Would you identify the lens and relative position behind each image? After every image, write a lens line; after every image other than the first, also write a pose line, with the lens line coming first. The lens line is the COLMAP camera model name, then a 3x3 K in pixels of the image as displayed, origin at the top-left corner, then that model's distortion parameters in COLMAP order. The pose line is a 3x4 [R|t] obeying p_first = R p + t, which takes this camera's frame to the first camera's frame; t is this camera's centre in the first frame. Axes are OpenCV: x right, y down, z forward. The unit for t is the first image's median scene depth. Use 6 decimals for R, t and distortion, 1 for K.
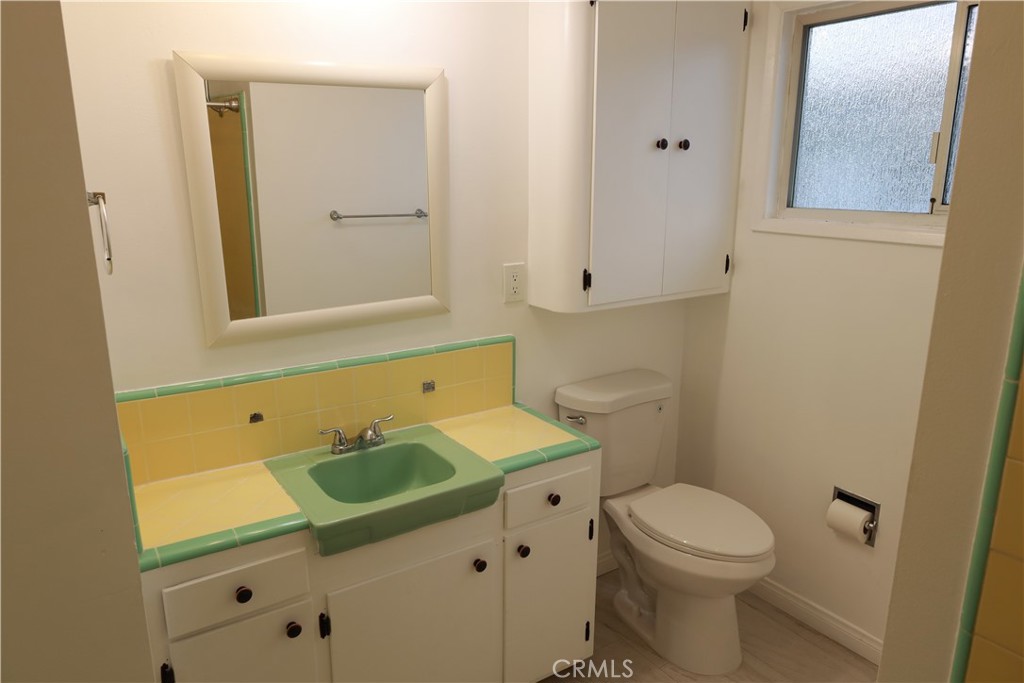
lens RADIAL K [[697.8, 0, 512.8], [0, 697.8, 342.2], [0, 0, 1]] dist [-0.004280, -0.004284]
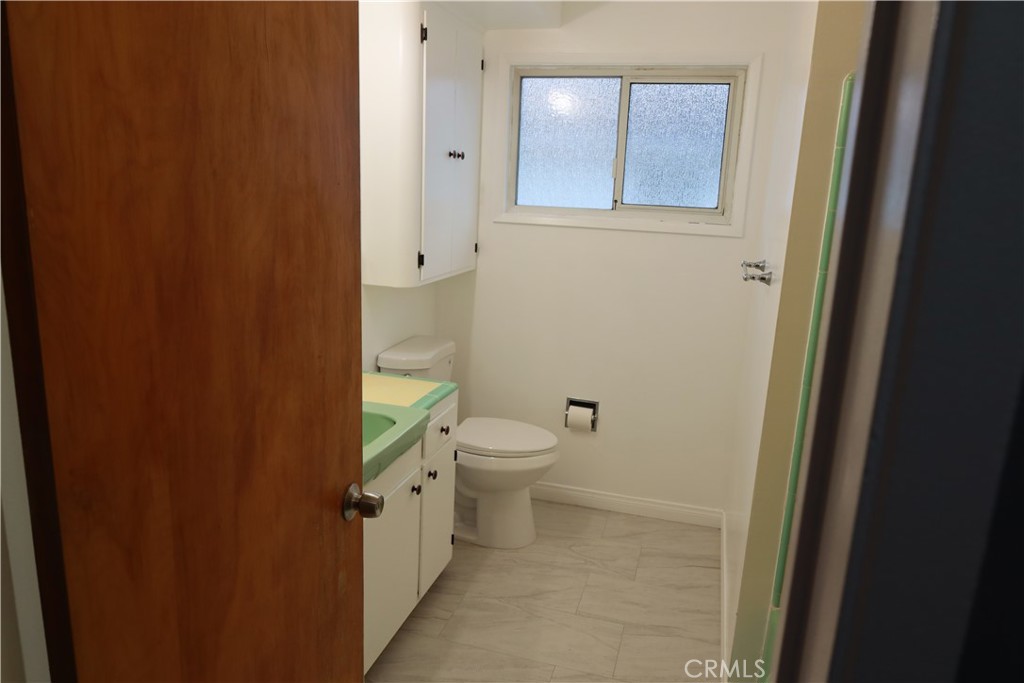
lens RADIAL K [[697.8, 0, 506.6], [0, 697.8, 340.7], [0, 0, 1]] dist [-0.004280, -0.004284]
pose [[0.772972, -0.103864, 0.625881, -0.547843], [0.107571, 0.993681, 0.032050, 0.029846], [-0.625255, 0.042553, 0.779260, -0.058341]]
